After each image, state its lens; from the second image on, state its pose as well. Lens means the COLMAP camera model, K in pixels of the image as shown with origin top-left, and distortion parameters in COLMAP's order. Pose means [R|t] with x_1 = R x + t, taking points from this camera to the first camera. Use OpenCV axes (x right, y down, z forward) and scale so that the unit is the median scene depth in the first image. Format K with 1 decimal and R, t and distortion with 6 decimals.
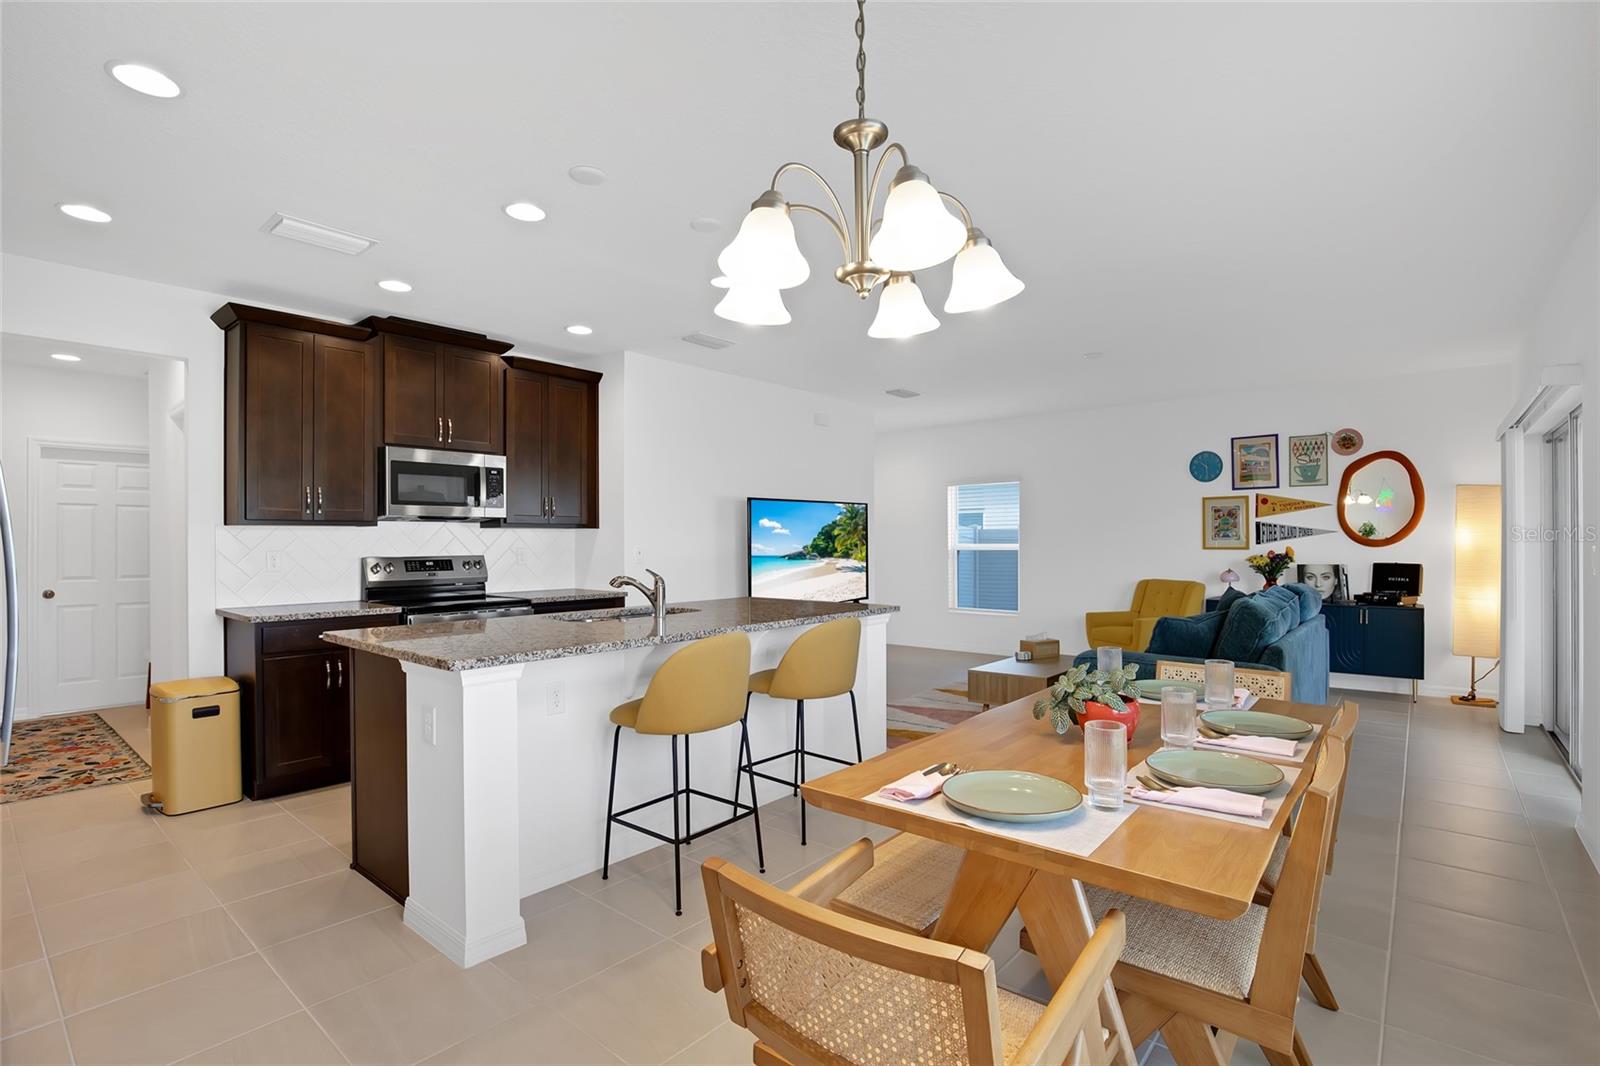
lens RADIAL K [[766.6, 0, 784.4], [0, 766.6, 538.5], [0, 0, 1]] dist [-0.037162, 0.000556]
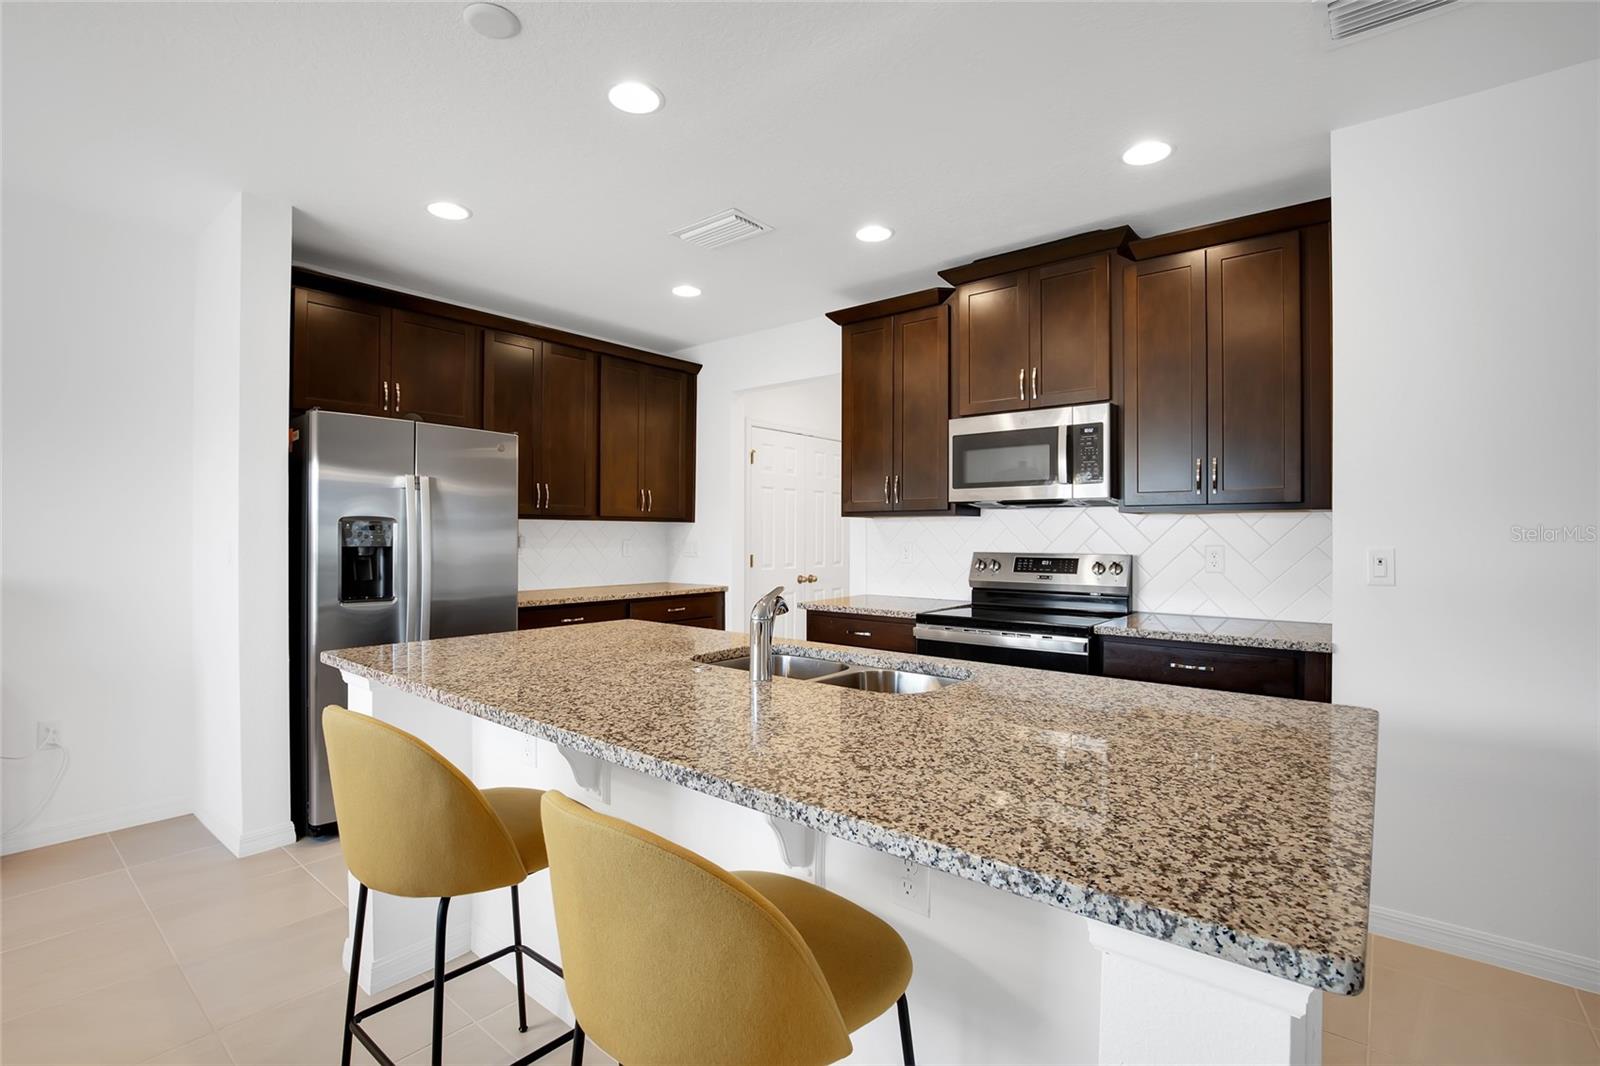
lens RADIAL K [[731.9, 0, 795.2], [0, 731.9, 534.6], [0, 0, 1]] dist [-0.038031, 0.007483]
pose [[0.030435, 0.006295, -0.999517, 0.254114], [0.002215, 0.999977, 0.006366, -0.000494], [0.999534, -0.002407, 0.030421, 0.742603]]
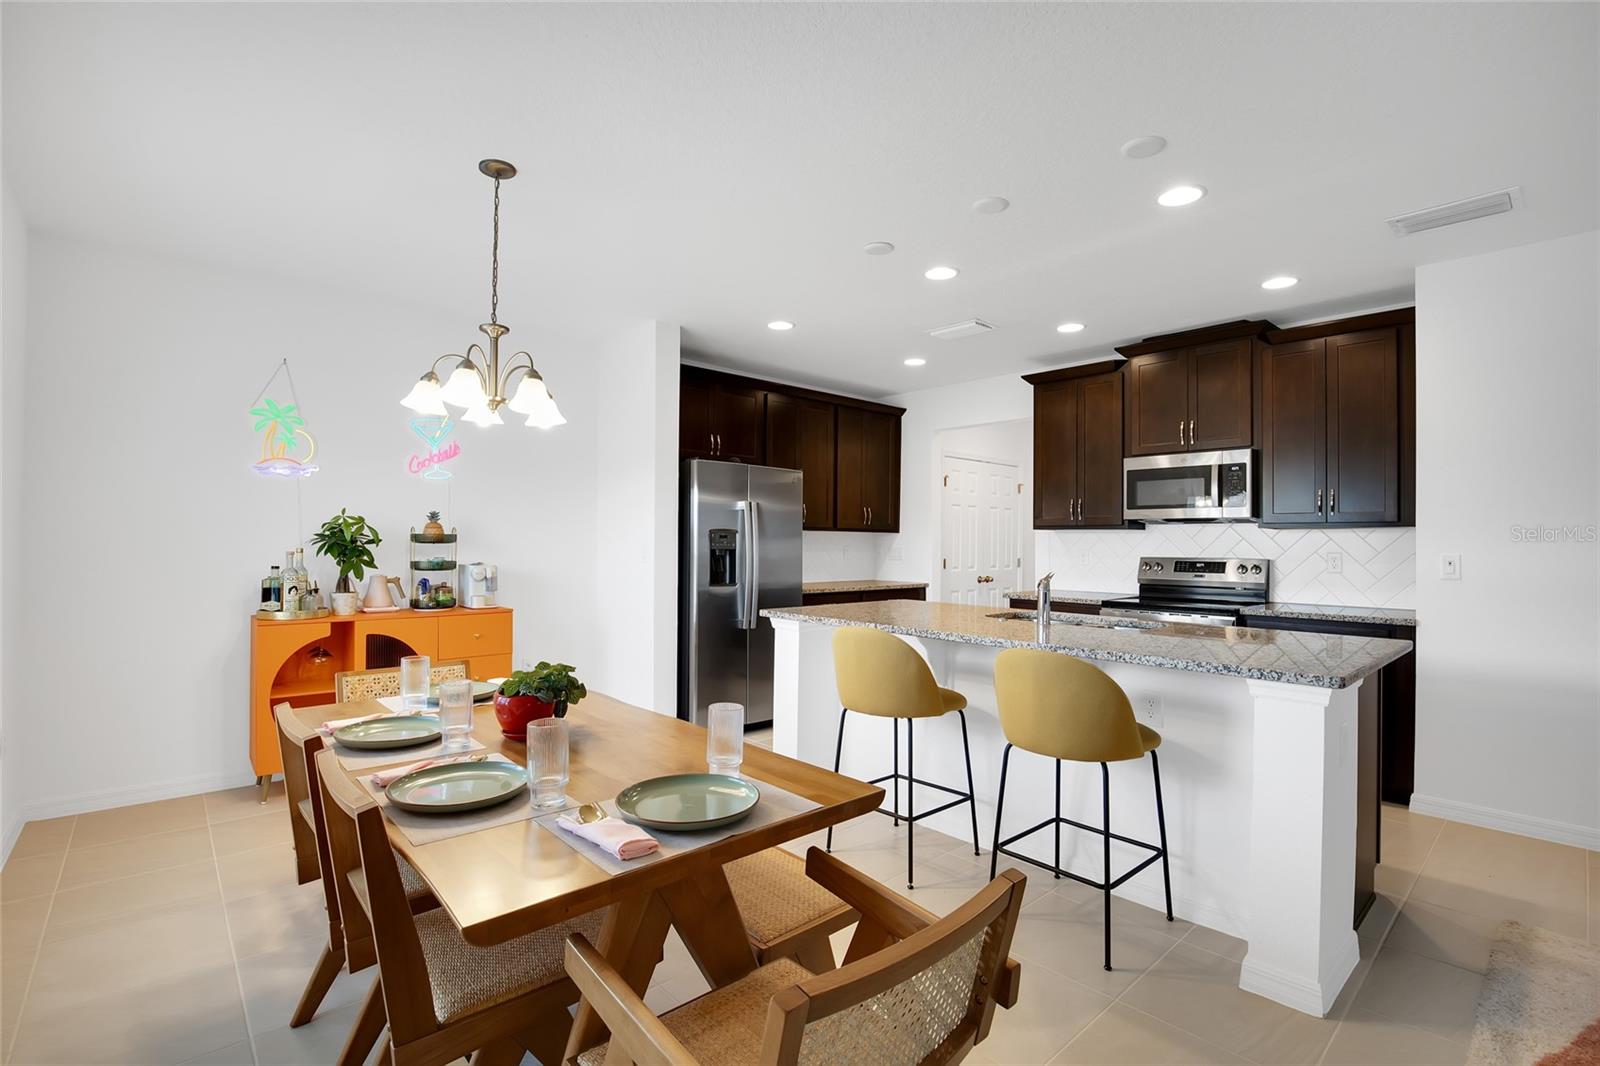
lens RADIAL K [[731.9, 0, 795.2], [0, 731.9, 534.6], [0, 0, 1]] dist [-0.038031, 0.007483]
pose [[-0.119218, -0.005499, -0.992853, 0.559242], [-0.003136, 0.999982, -0.005162, -0.001110], [0.992863, 0.002498, -0.119233, 0.593191]]
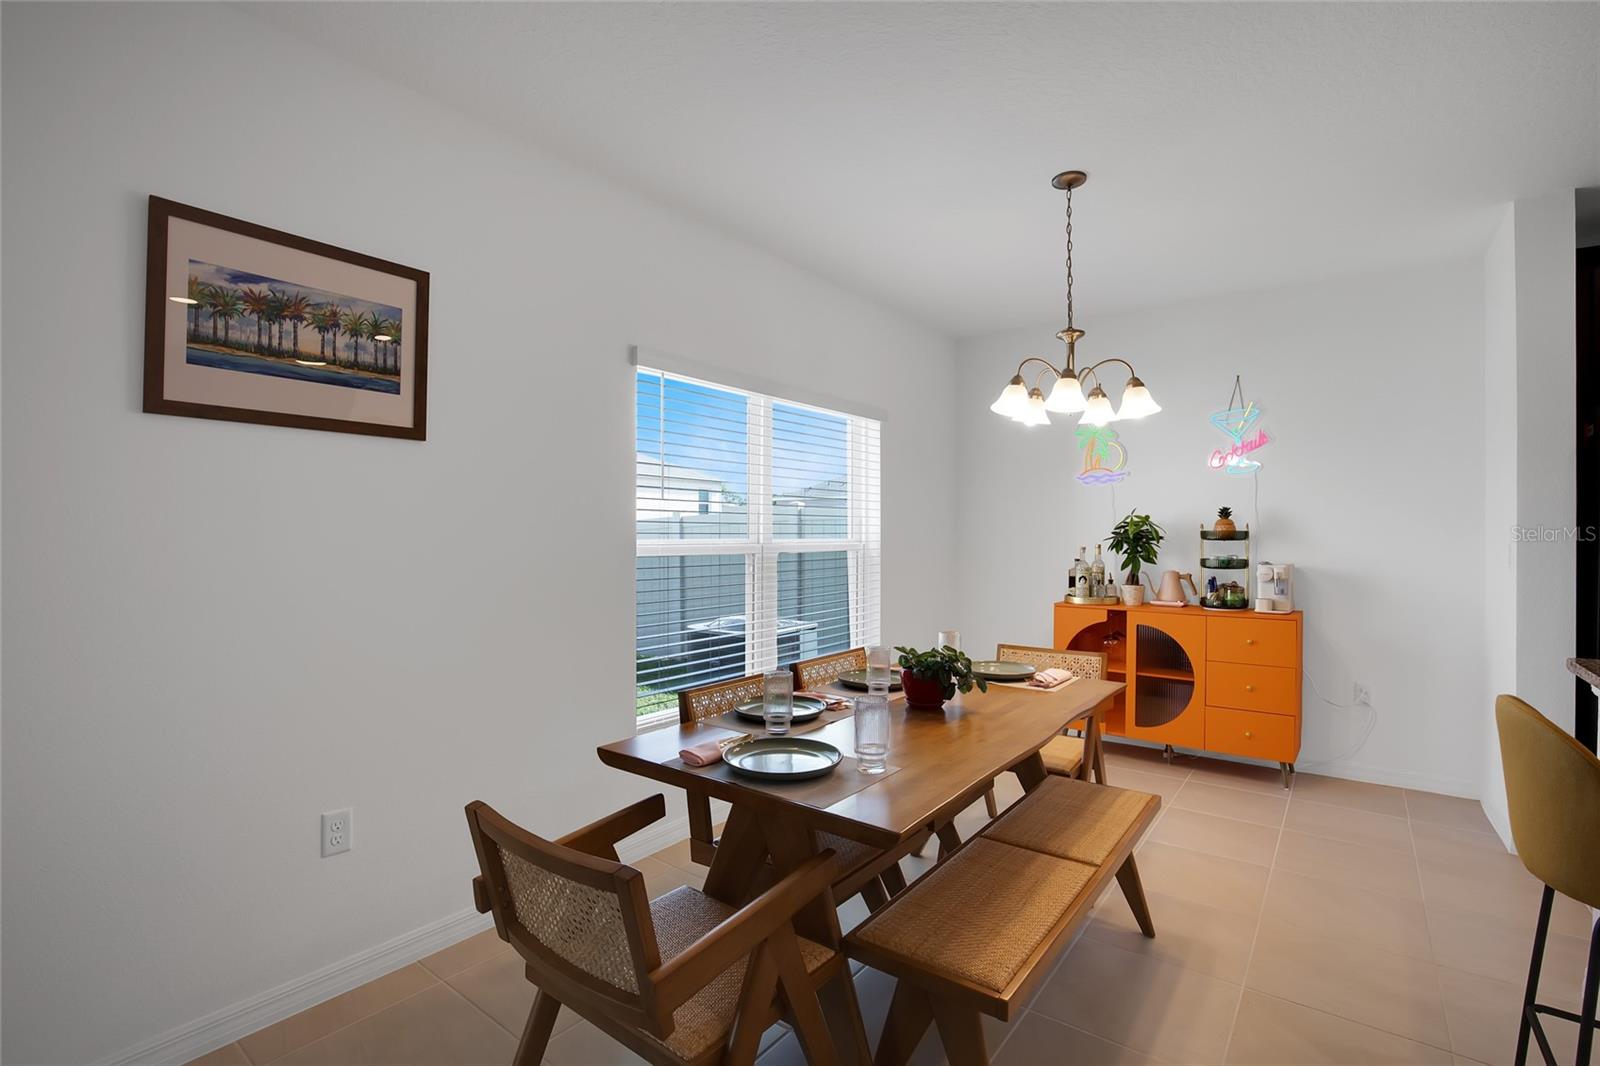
lens RADIAL K [[731.9, 0, 795.2], [0, 731.9, 534.6], [0, 0, 1]] dist [-0.038031, 0.007483]
pose [[-0.998282, 0.004454, -0.058427, 0.289921], [0.004487, 0.999990, -0.000437, -0.002446], [0.058424, -0.000698, -0.998292, 0.862066]]
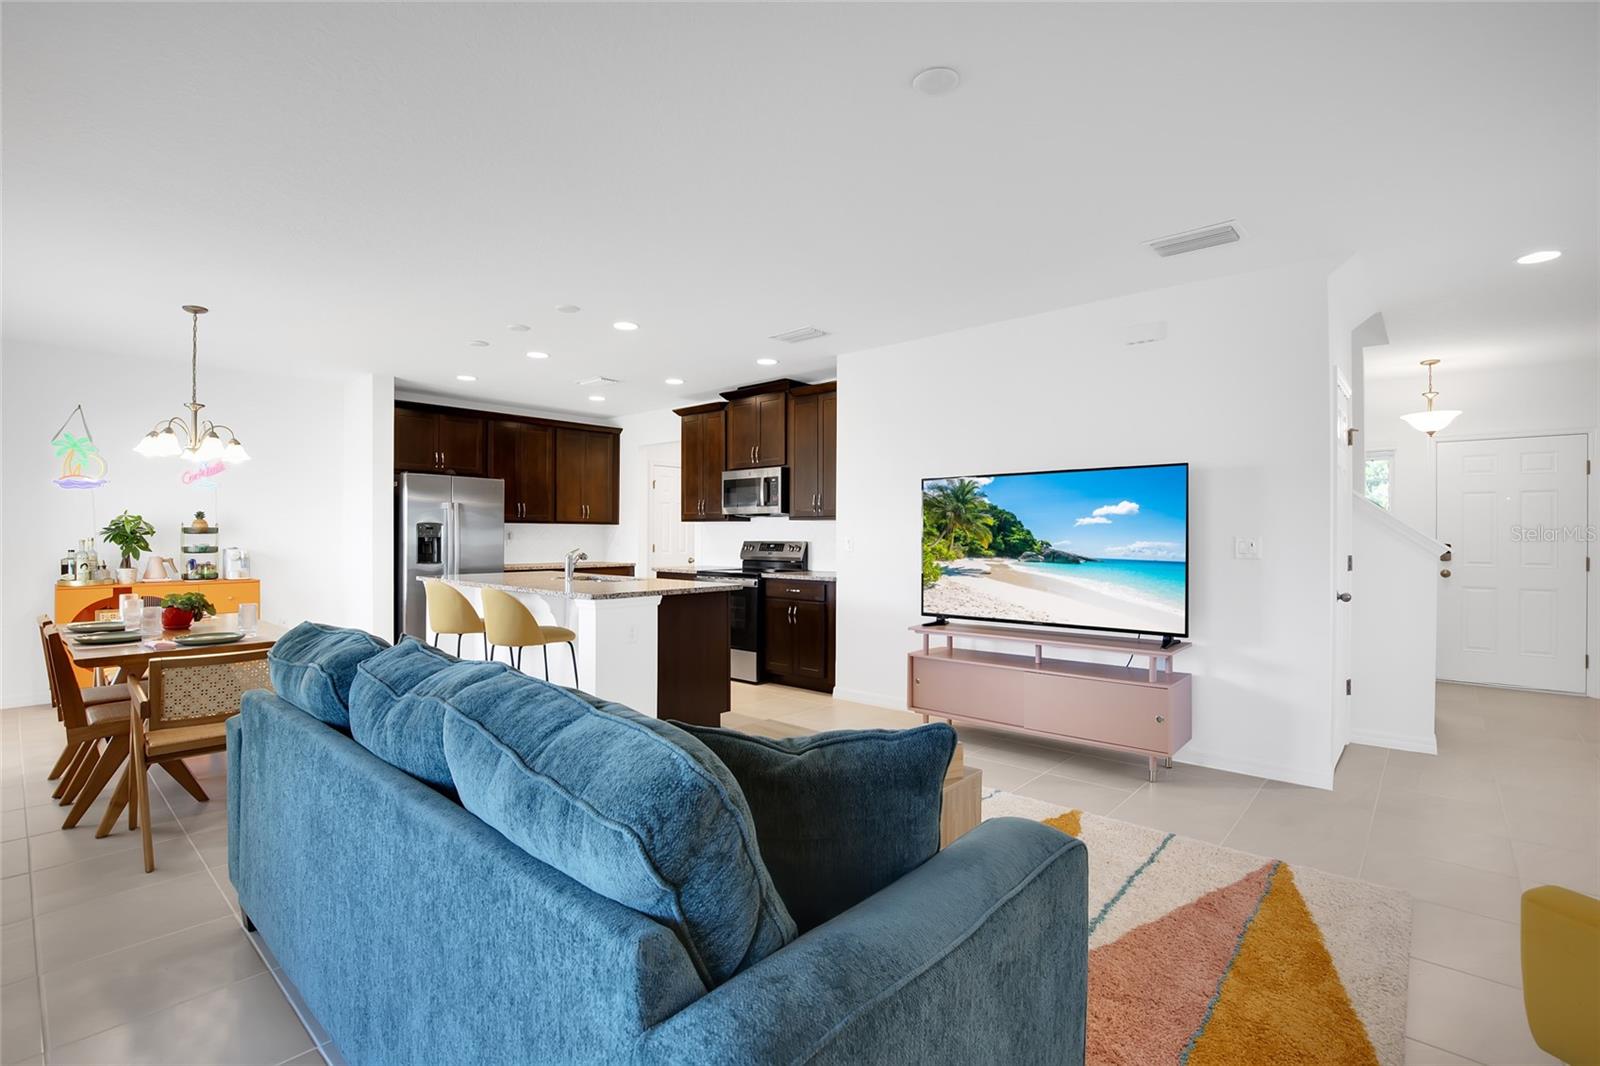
lens RADIAL K [[731.9, 0, 795.2], [0, 731.9, 534.6], [0, 0, 1]] dist [-0.038031, 0.007483]
pose [[-0.008672, 0.006440, -0.999942, 0.949070], [0.002629, 0.999976, 0.006417, 0.001951], [0.999959, -0.002573, -0.008688, 1.076934]]
